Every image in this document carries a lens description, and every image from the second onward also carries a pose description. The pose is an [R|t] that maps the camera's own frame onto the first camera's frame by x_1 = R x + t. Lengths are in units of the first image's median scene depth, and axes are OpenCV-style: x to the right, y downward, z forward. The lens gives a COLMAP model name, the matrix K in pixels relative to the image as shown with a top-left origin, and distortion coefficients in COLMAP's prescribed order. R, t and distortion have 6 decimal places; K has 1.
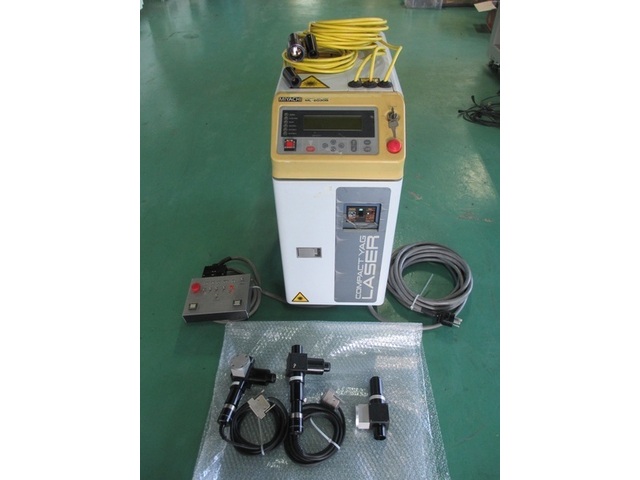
lens RADIAL K [[436.7, 0, 320.0], [0, 436.7, 240.0], [0, 0, 1]] dist [-0.002346, 0.000207]
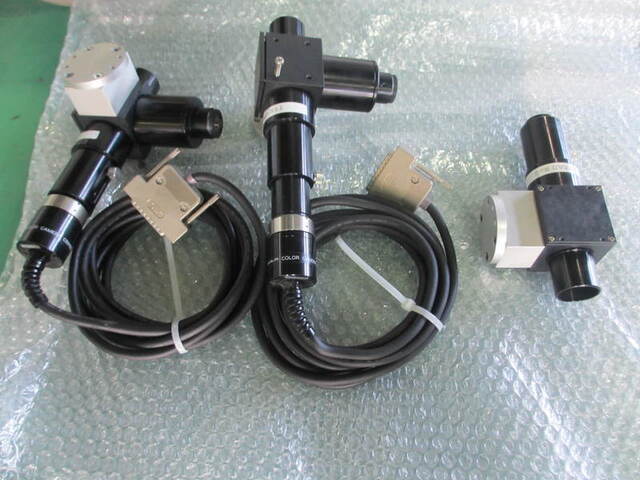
lens RADIAL K [[519.4, 0, 320.0], [0, 519.4, 240.0], [0, 0, 1]] dist [-0.064152, 0.001364]
pose [[0.999600, -0.020305, -0.019704, -0.027382], [0.025129, 0.957162, 0.288459, 0.305089], [0.013003, -0.288838, 0.957290, 0.655127]]
